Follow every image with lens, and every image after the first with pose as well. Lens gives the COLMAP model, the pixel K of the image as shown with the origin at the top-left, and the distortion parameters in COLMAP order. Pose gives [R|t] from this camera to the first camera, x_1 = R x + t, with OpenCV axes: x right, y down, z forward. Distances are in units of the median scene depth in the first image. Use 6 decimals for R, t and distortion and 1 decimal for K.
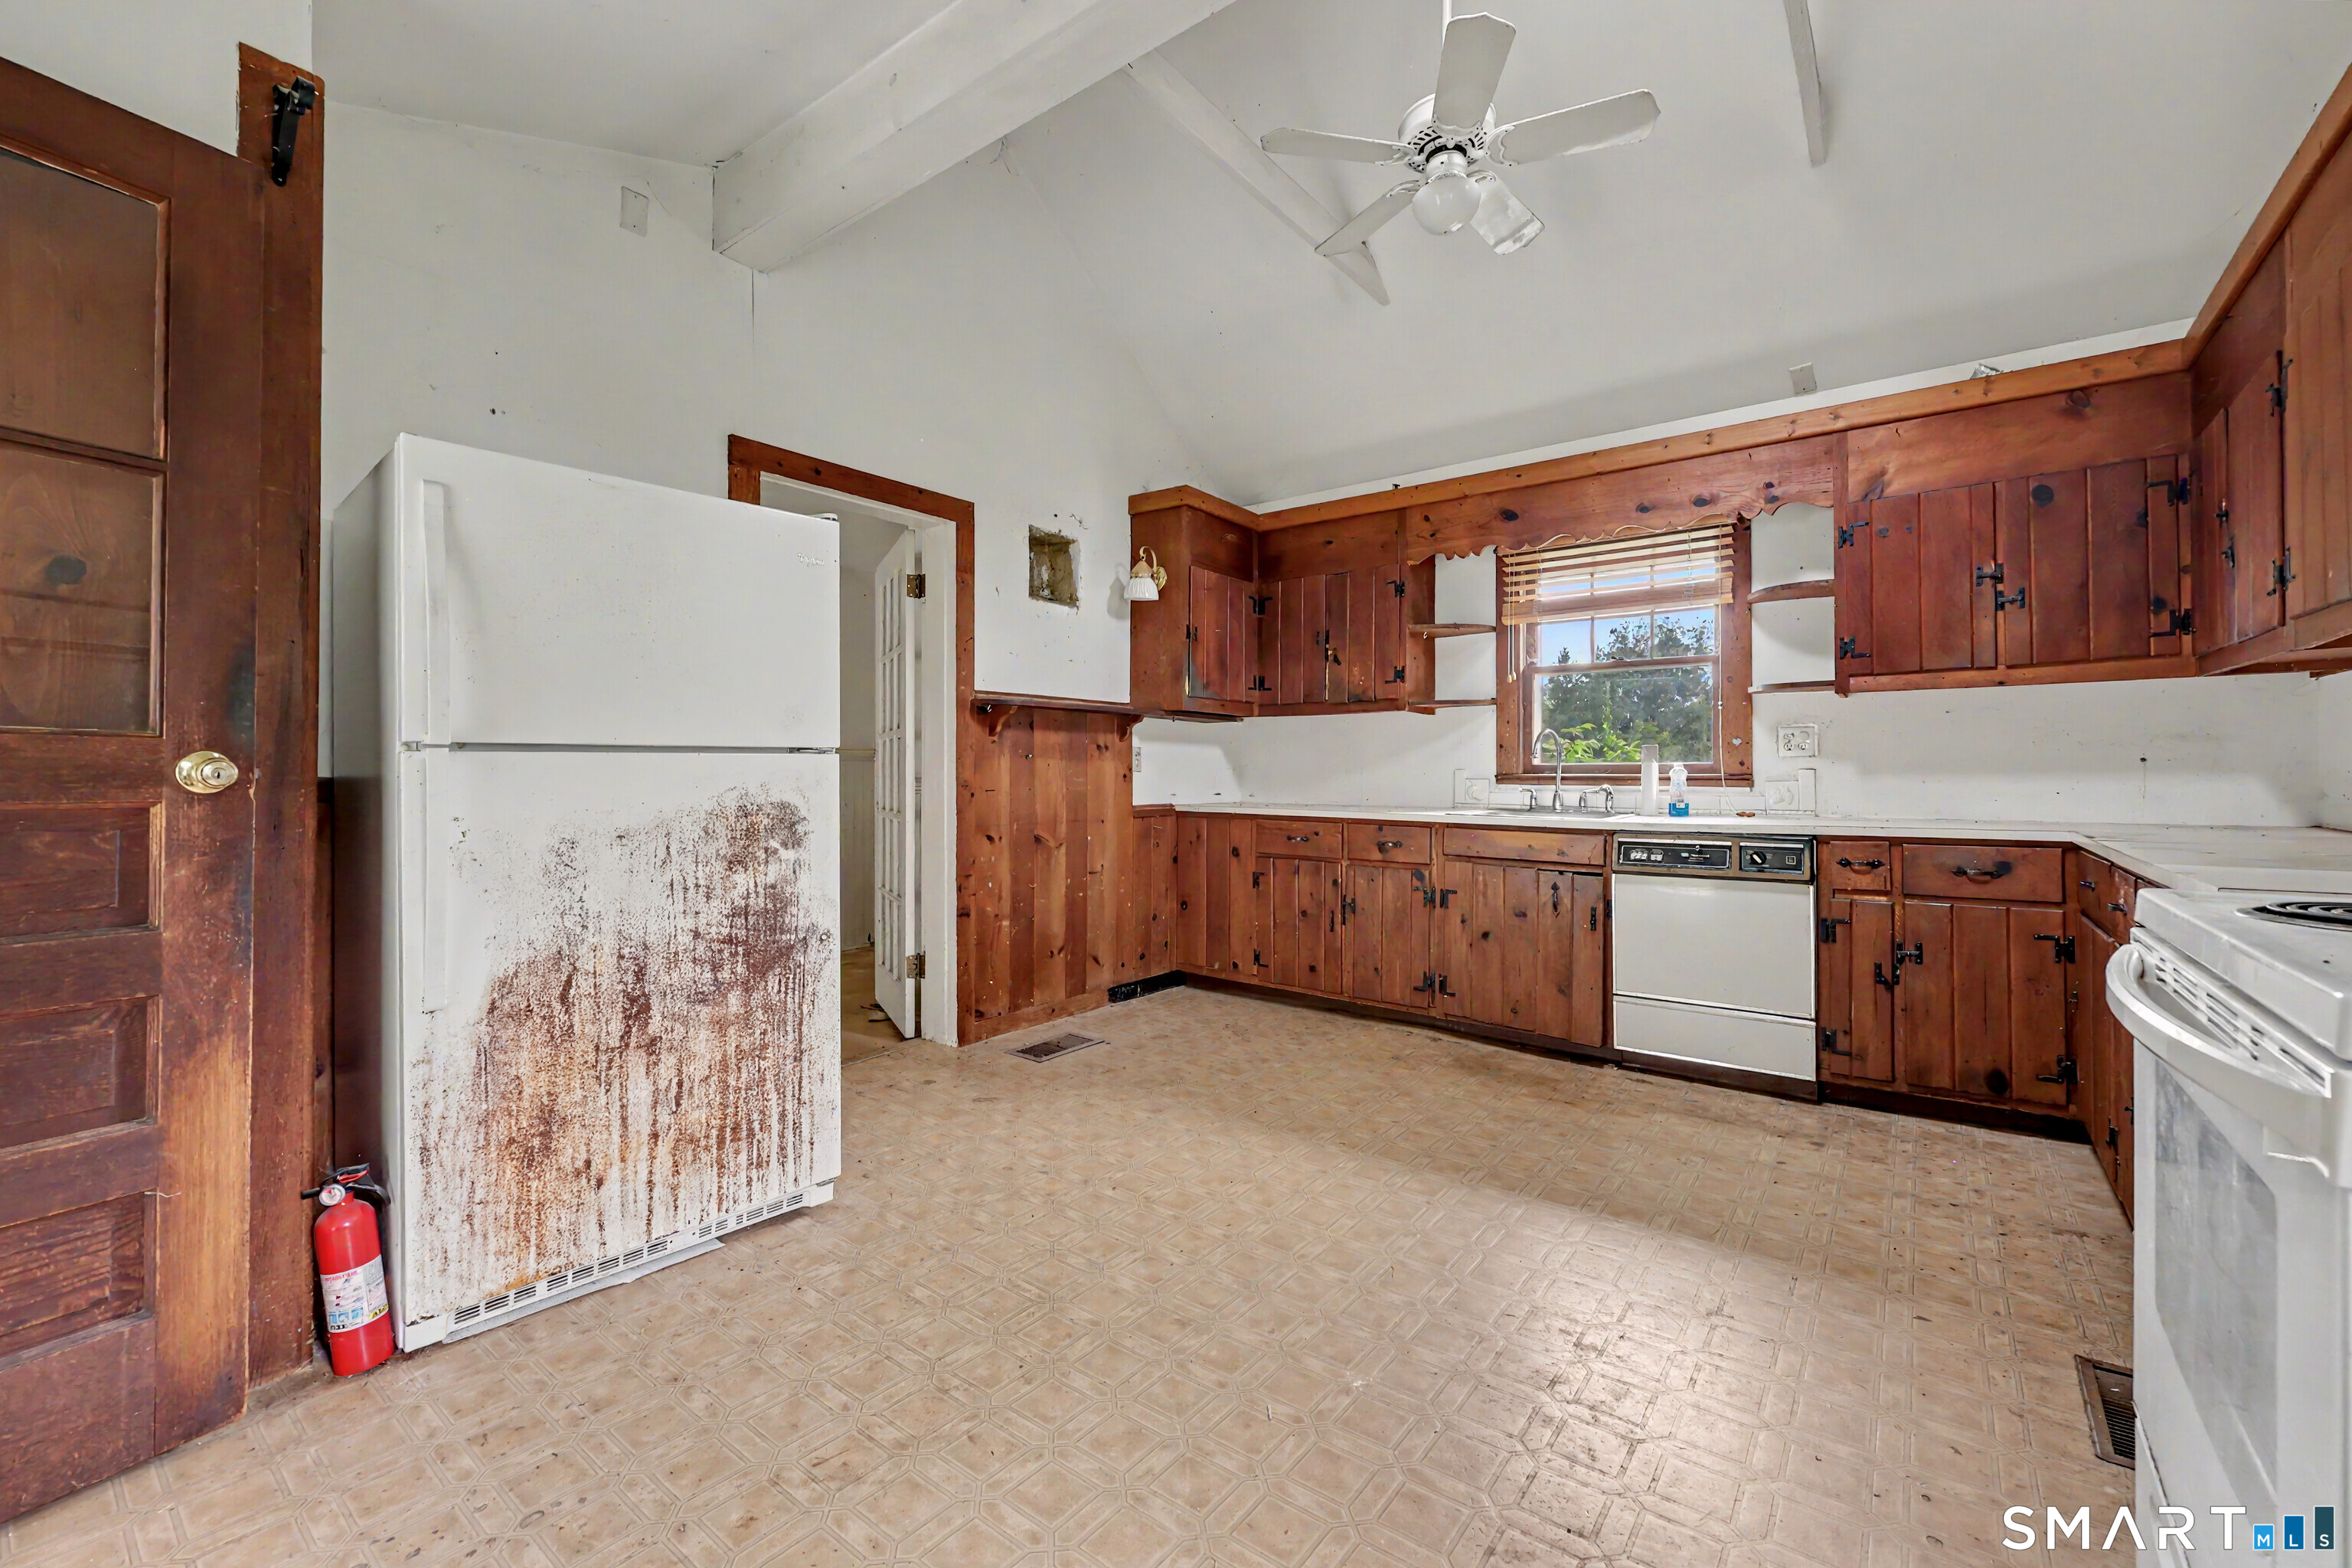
lens RADIAL K [[957.4, 0, 1189.0], [0, 957.4, 776.2], [0, 0, 1]] dist [0.002534, 0.000352]
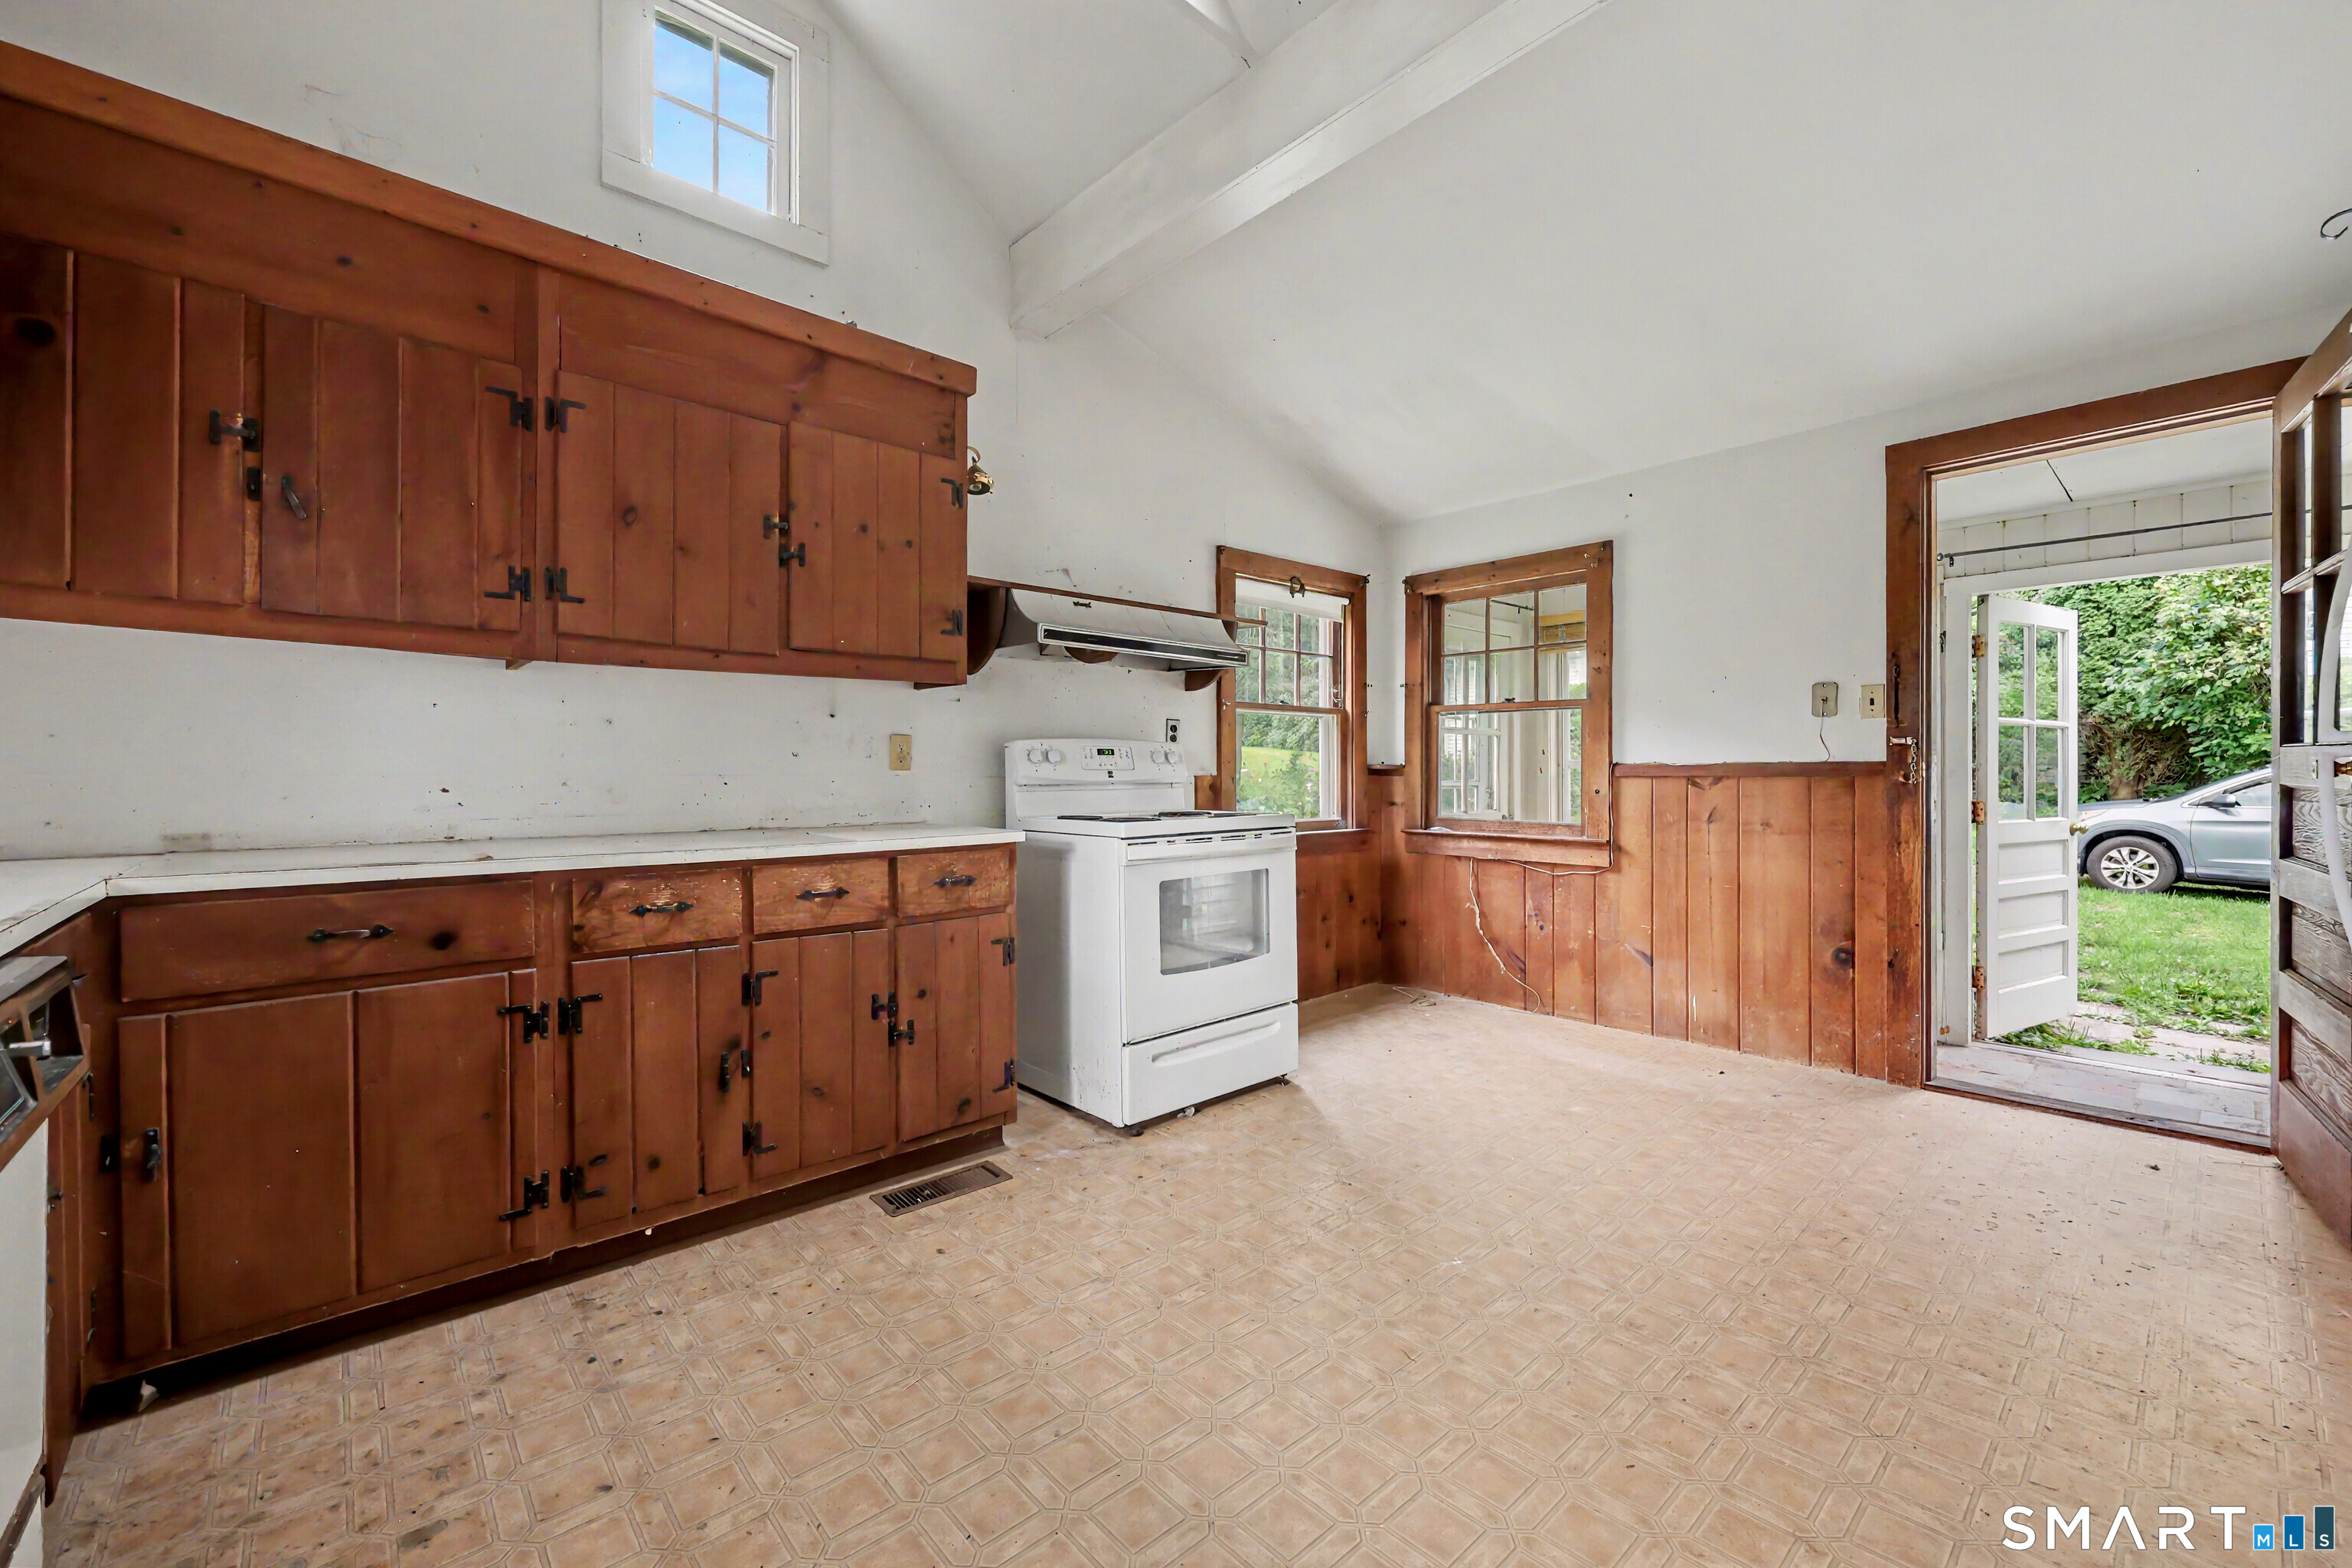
lens RADIAL K [[957.4, 0, 1189.0], [0, 957.4, 776.2], [0, 0, 1]] dist [0.002534, 0.000352]
pose [[-0.984430, 0.004083, 0.175732, 0.234534], [0.004983, 0.999977, 0.004683, -0.003878], [-0.175709, 0.005486, -0.984427, 1.795207]]
